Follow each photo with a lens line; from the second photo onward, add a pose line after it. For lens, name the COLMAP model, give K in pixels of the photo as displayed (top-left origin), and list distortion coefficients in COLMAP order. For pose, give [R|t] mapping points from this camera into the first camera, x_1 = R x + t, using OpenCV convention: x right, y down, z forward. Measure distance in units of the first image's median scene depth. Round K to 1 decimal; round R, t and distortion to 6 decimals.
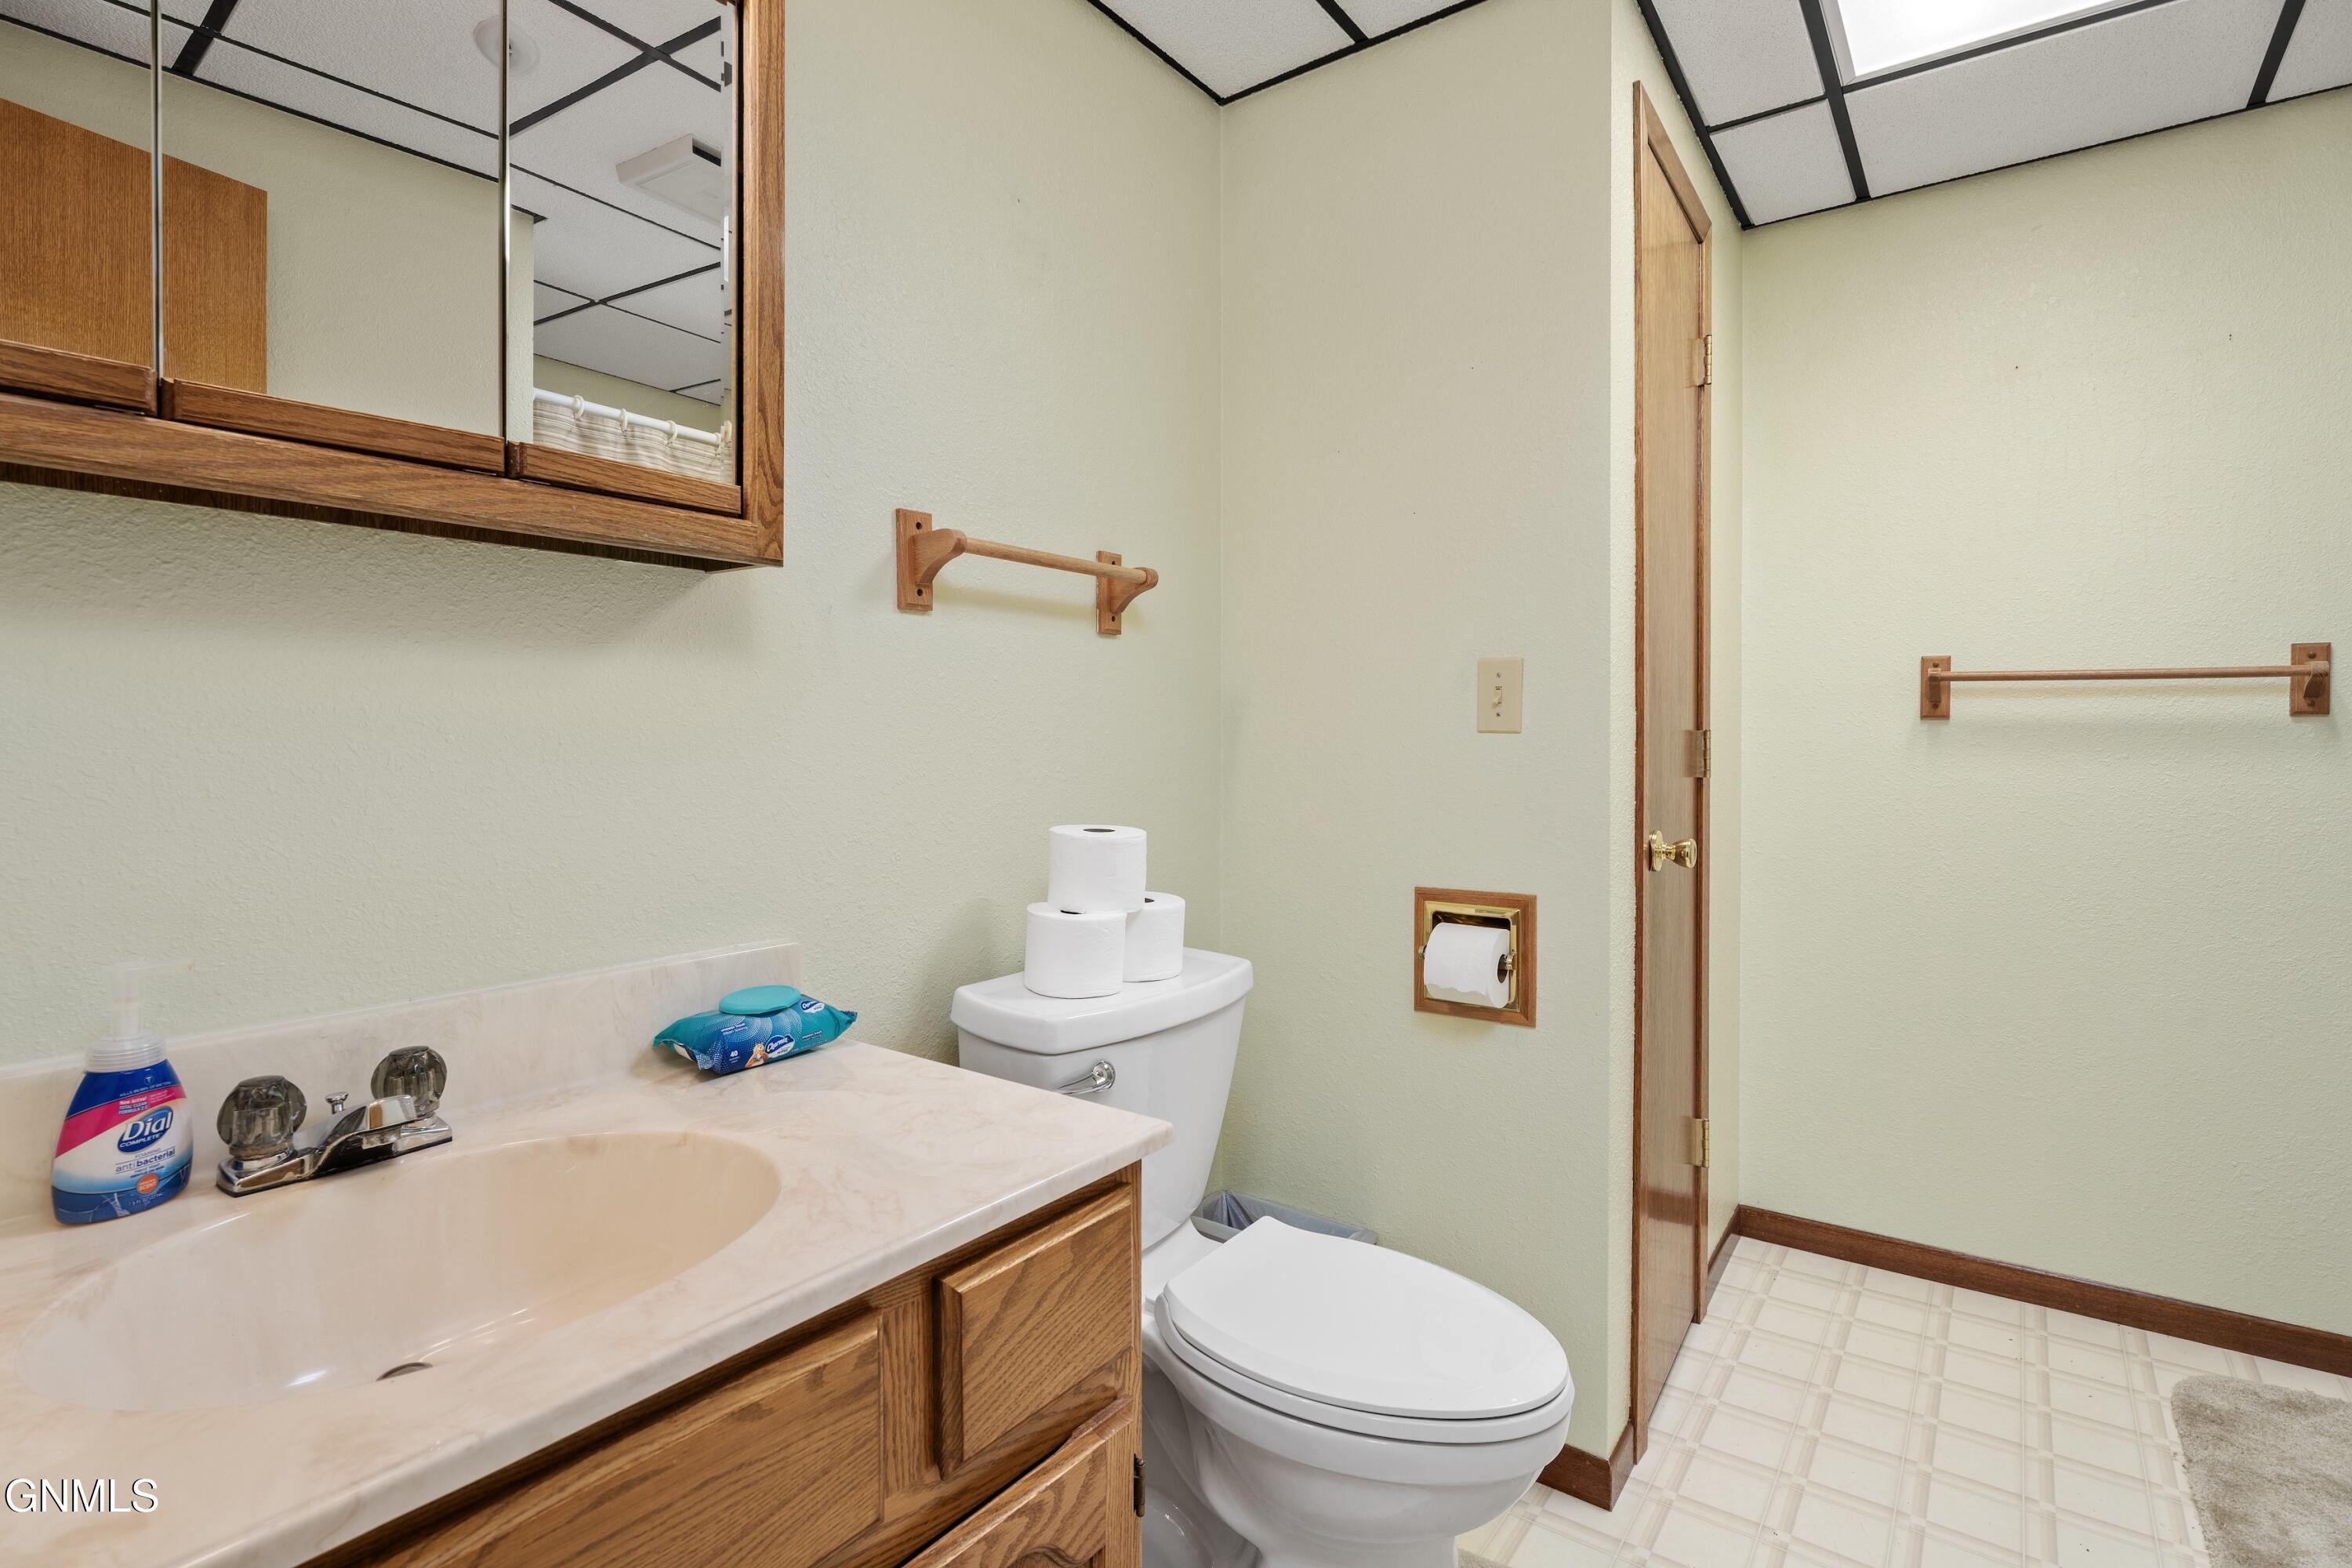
lens RADIAL K [[1134.8, 0, 1170.8], [0, 1134.8, 765.6], [0, 0, 1]] dist [-0.003985, -0.000631]
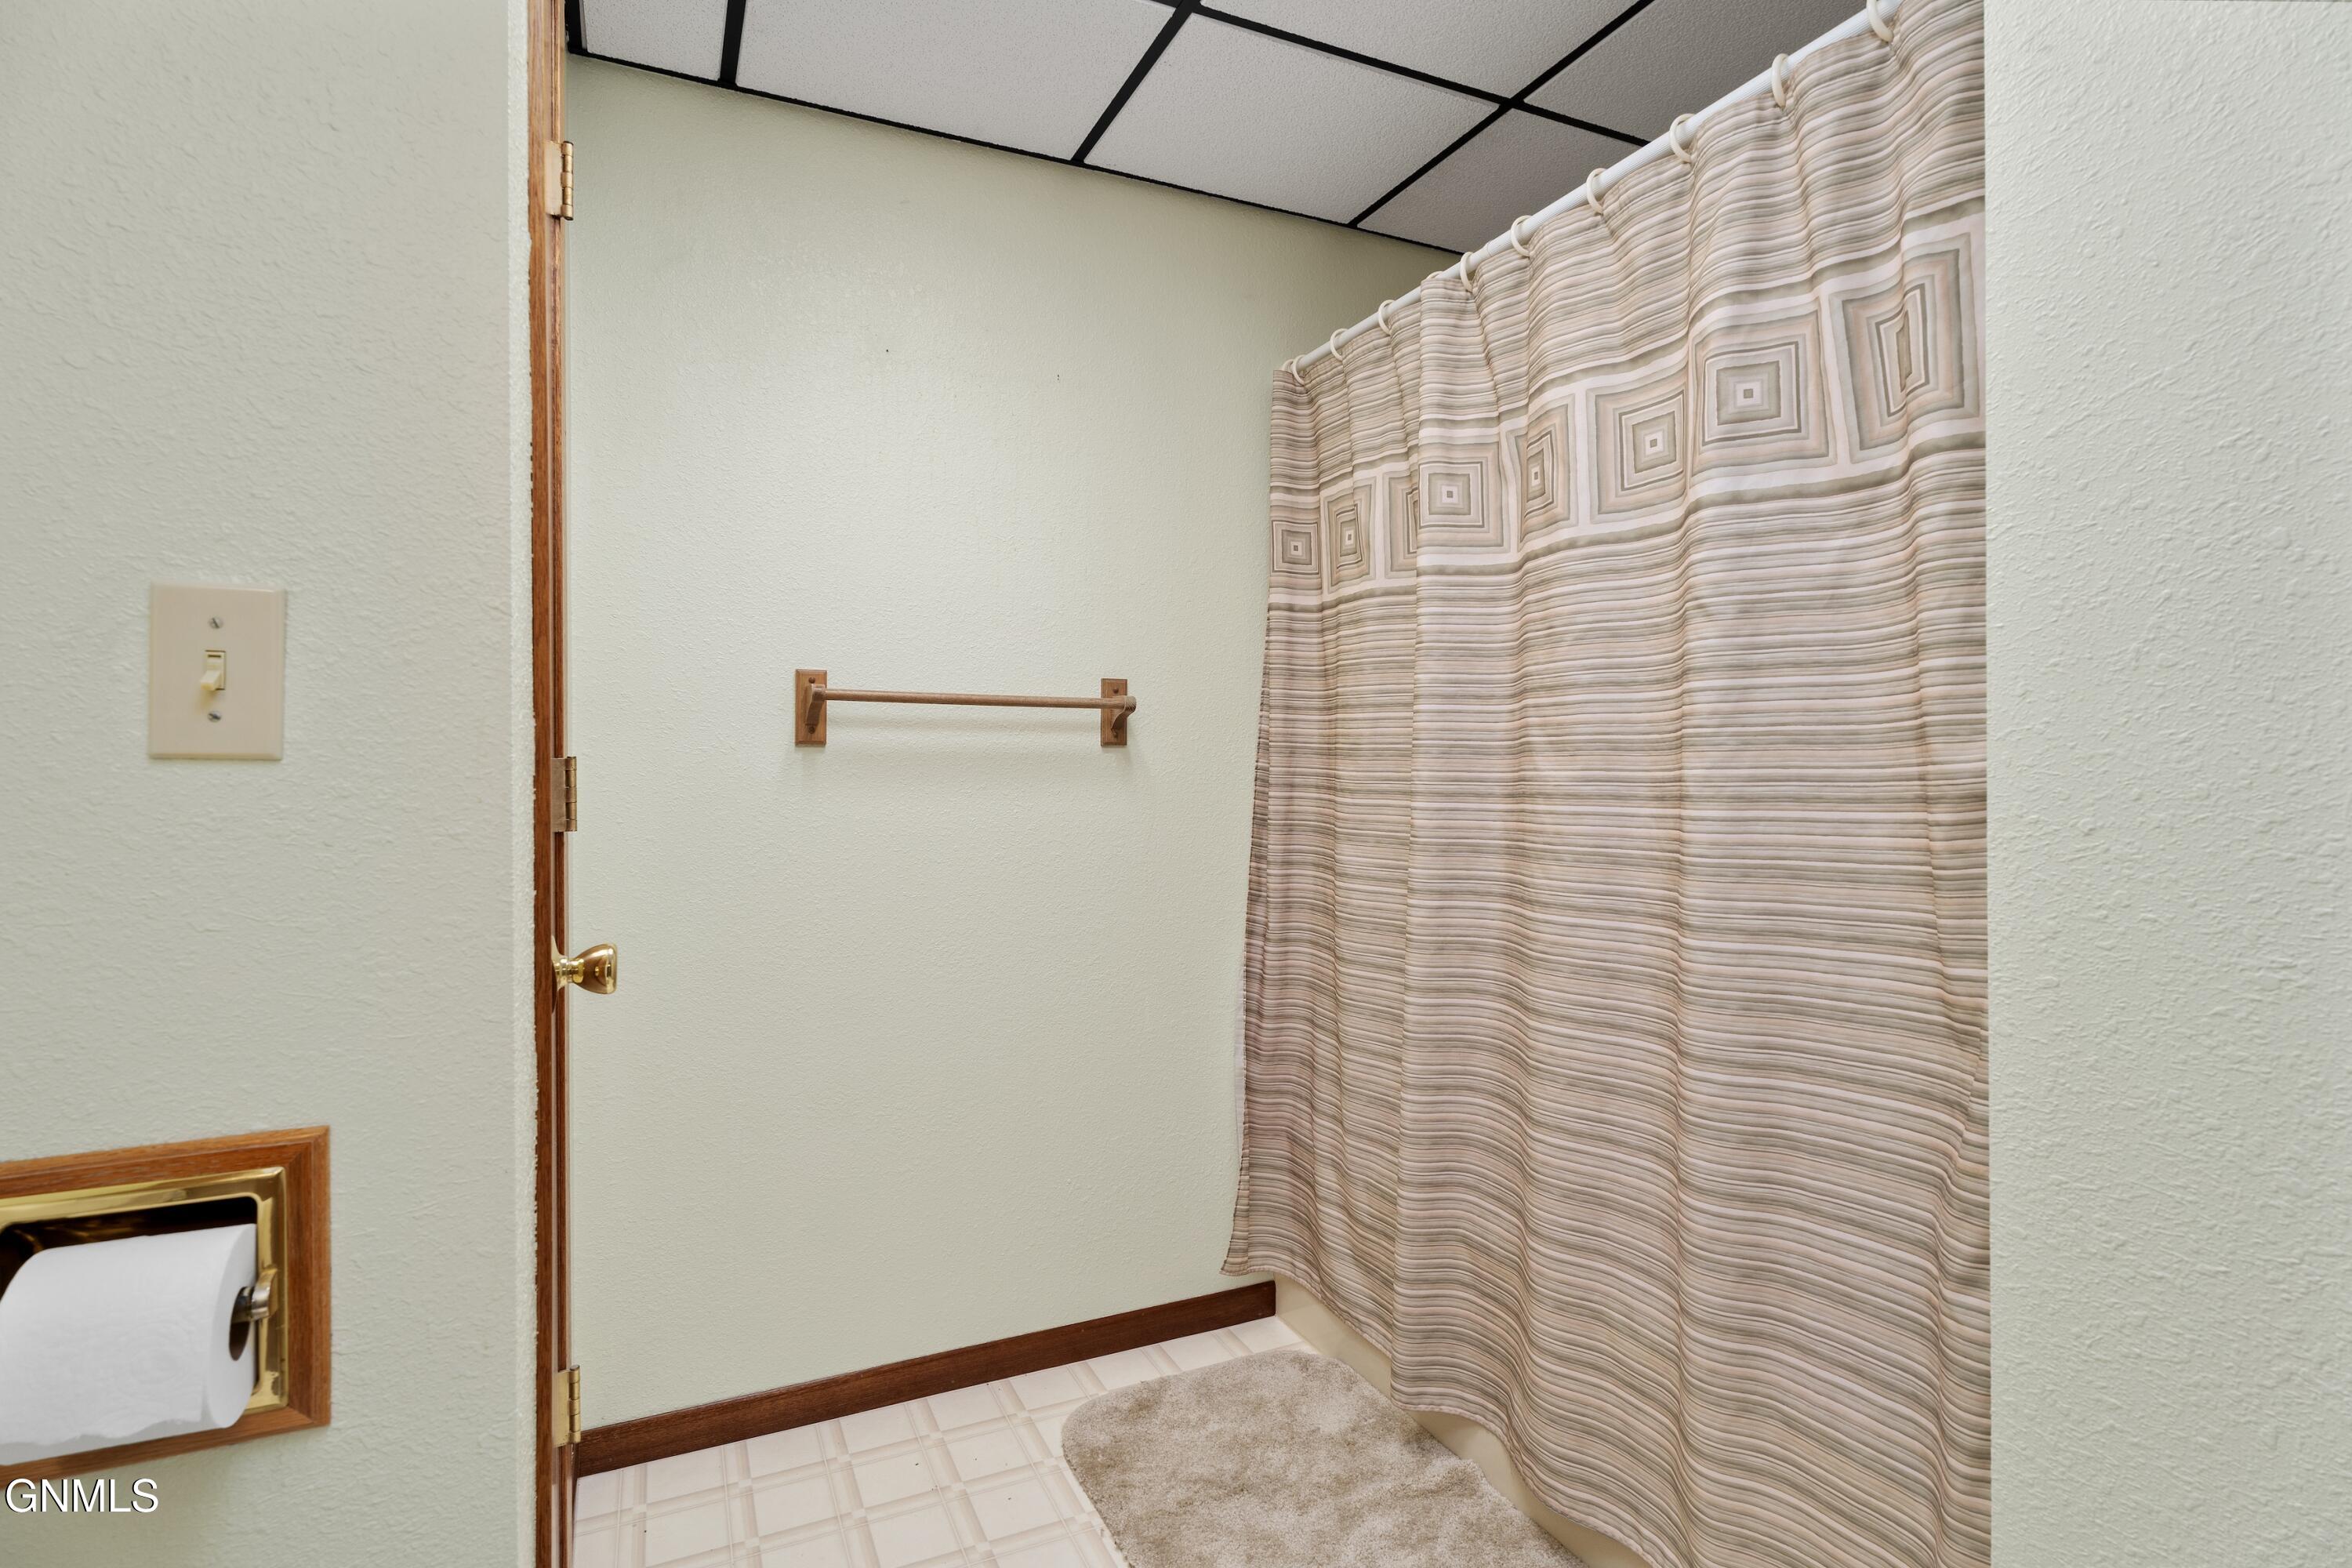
lens RADIAL K [[1134.8, 0, 1158.6], [0, 1134.8, 763.4], [0, 0, 1]] dist [-0.003985, -0.000631]
pose [[0.485472, -0.000284, 0.874252, 0.081606], [0.024785, 0.999602, -0.013438, -0.011982], [-0.873901, 0.028192, 0.485286, 0.437566]]
